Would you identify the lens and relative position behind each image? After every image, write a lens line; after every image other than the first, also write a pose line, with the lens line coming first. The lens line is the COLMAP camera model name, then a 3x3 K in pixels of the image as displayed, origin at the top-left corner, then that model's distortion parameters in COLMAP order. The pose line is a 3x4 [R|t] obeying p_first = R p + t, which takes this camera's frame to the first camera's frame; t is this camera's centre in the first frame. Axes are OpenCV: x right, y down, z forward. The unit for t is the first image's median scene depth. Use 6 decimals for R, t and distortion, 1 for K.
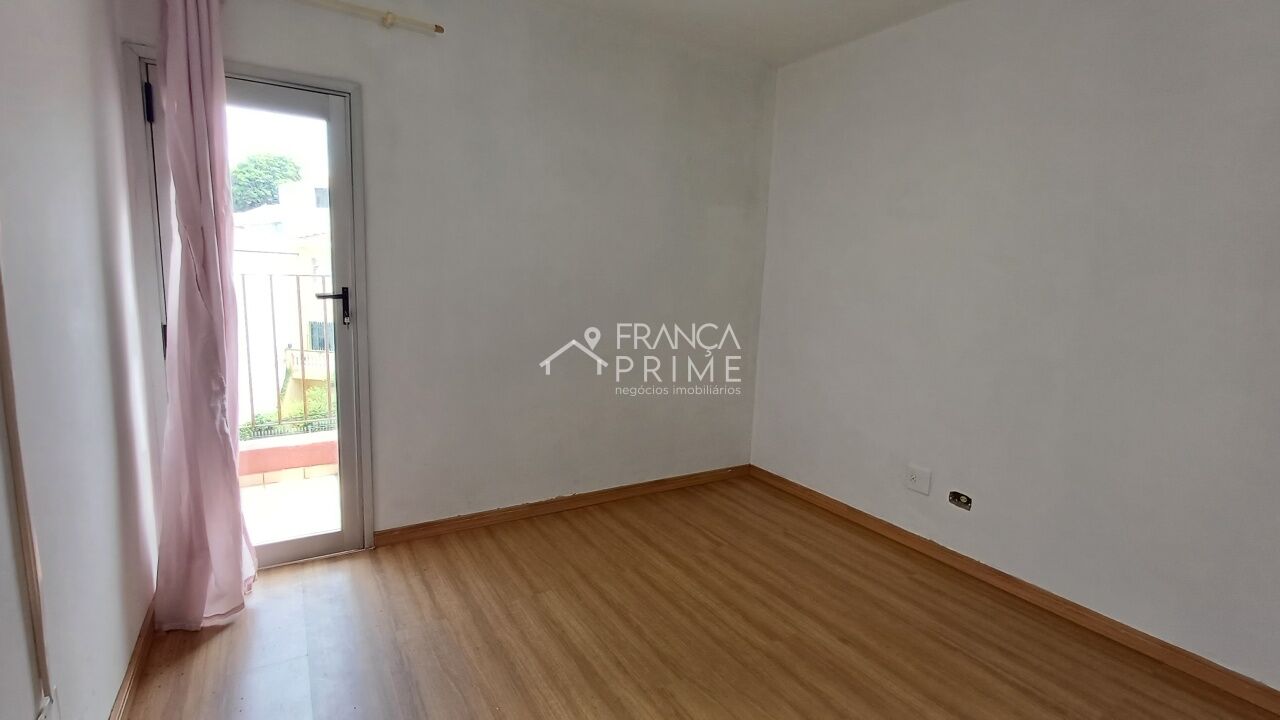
lens RADIAL K [[585.8, 0, 640.0], [0, 585.8, 360.0], [0, 0, 1]] dist [0.002153, -0.000458]
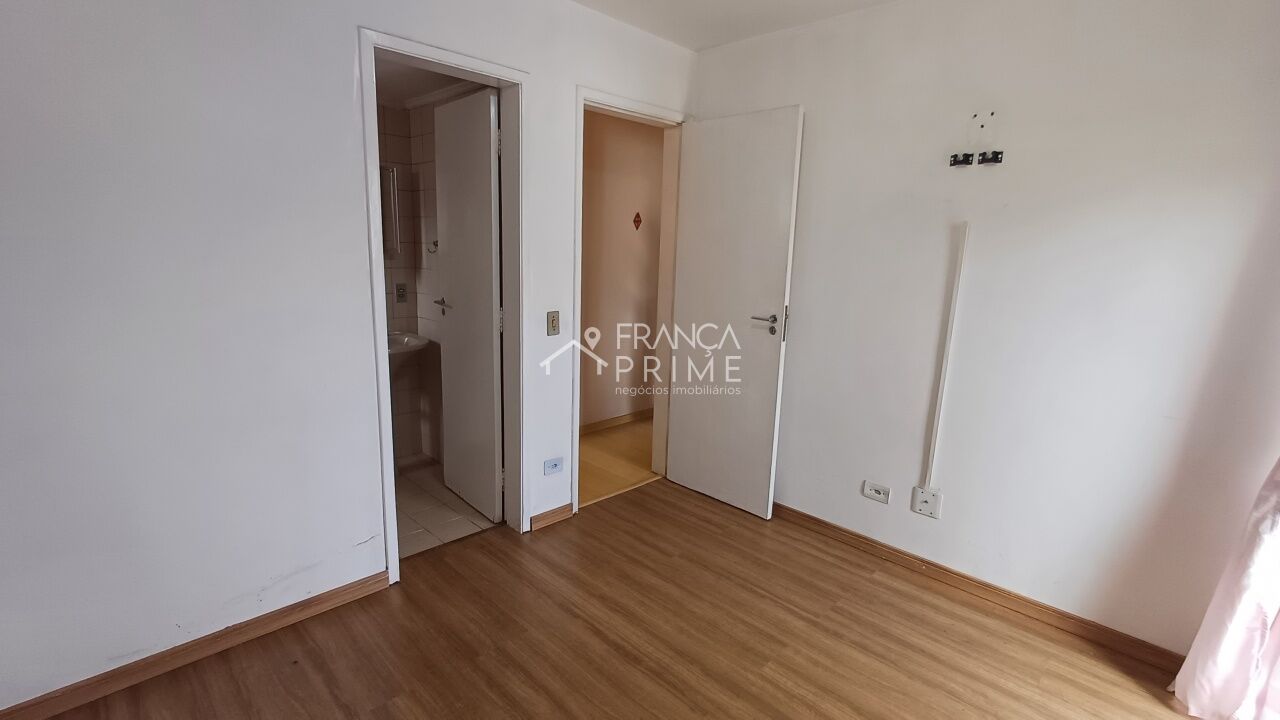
lens RADIAL K [[585.8, 0, 640.0], [0, 585.8, 360.0], [0, 0, 1]] dist [0.002153, -0.000458]
pose [[-0.973545, -0.035709, -0.225686, 0.294389], [-0.107393, 0.943327, 0.314008, -0.232317], [0.201683, 0.329938, -0.922206, 1.326903]]
